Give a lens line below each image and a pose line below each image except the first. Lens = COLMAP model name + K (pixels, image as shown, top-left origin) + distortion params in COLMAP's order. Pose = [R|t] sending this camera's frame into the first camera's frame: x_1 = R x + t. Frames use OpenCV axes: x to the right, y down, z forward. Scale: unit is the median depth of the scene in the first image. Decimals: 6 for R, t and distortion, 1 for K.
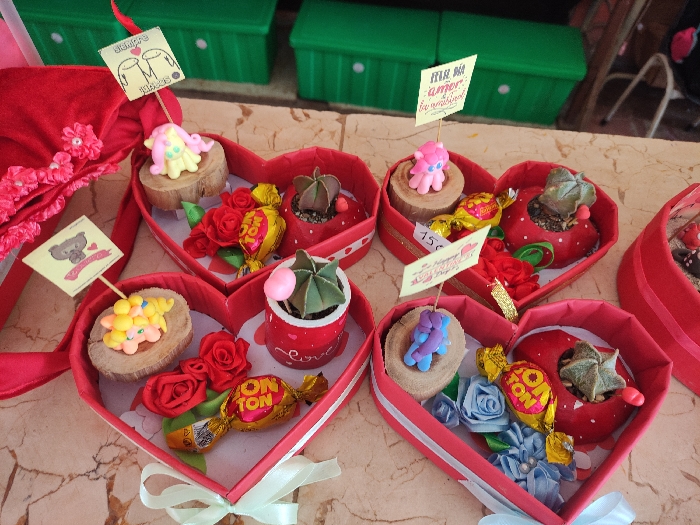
lens RADIAL K [[519.2, 0, 350.0], [0, 519.2, 262.2], [0, 0, 1]] dist [-0.002715, 0.000350]
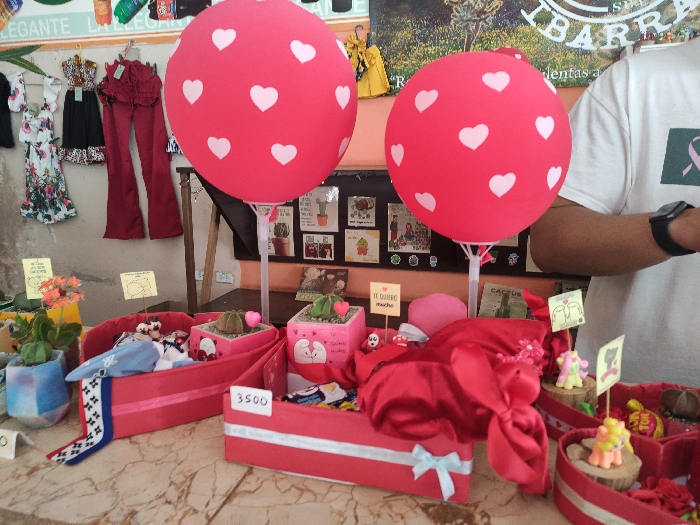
lens RADIAL K [[519.2, 0, 350.6], [0, 519.2, 261.6], [0, 0, 1]] dist [-0.002715, 0.000350]
pose [[0.981997, 0.004269, -0.188849, -0.768821], [-0.134869, 0.715831, -0.685125, 0.751527], [0.132259, 0.698261, 0.703519, -0.384606]]
